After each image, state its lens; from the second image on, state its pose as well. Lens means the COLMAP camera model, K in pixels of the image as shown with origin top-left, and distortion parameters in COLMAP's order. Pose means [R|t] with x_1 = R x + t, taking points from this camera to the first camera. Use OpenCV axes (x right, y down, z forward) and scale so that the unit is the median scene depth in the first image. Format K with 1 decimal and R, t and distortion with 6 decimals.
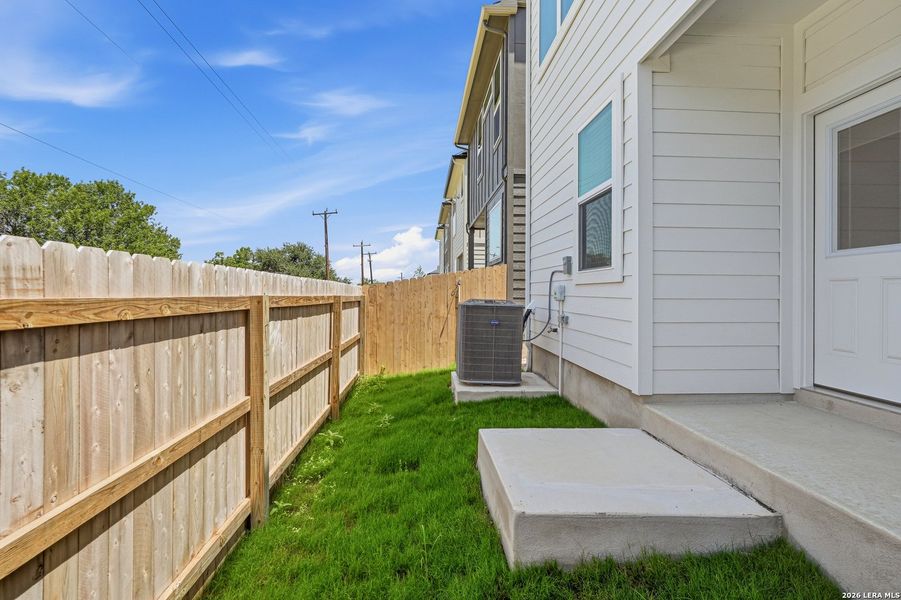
lens RADIAL K [[430.0, 0, 443.7], [0, 430.0, 291.5], [0, 0, 1]] dist [-0.010516, 0.004747]
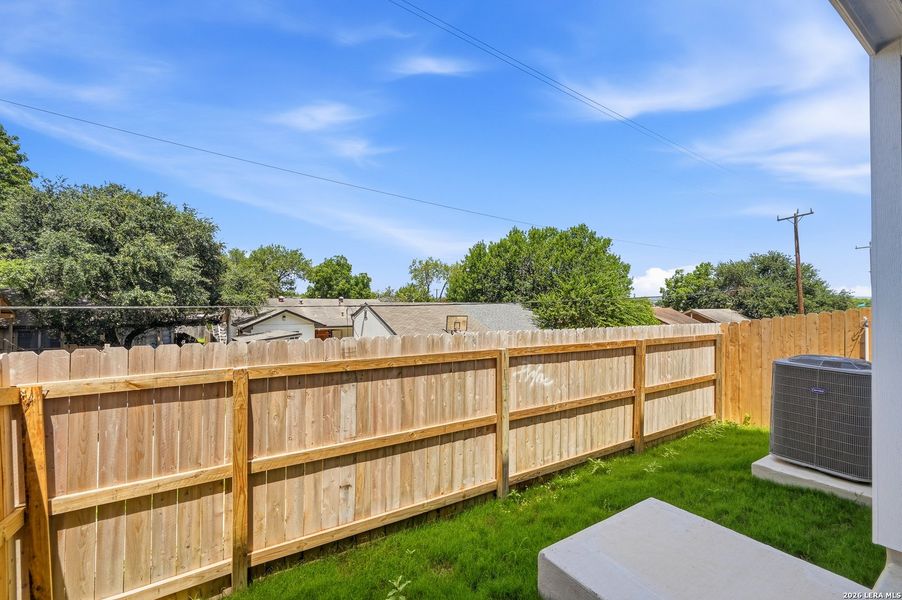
lens RADIAL K [[430.5, 0, 457.0], [0, 430.5, 298.2], [0, 0, 1]] dist [-0.010516, 0.004747]
pose [[0.497778, -0.004347, -0.867294, 0.586357], [0.005746, 0.999982, -0.001714, -0.122287], [0.867285, -0.004130, 0.497794, 0.073344]]
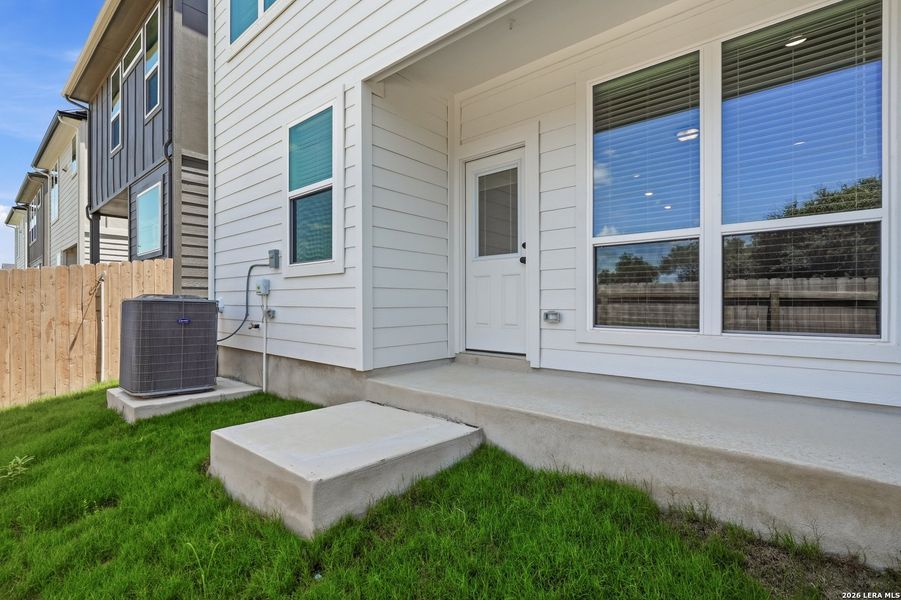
lens RADIAL K [[430.0, 0, 443.7], [0, 430.0, 305.7], [0, 0, 1]] dist [-0.010516, 0.004747]
pose [[0.688831, -0.005074, 0.724904, -0.186016], [0.001743, 0.999984, 0.005343, 0.049523], [-0.724920, -0.002417, 0.688829, 0.042757]]
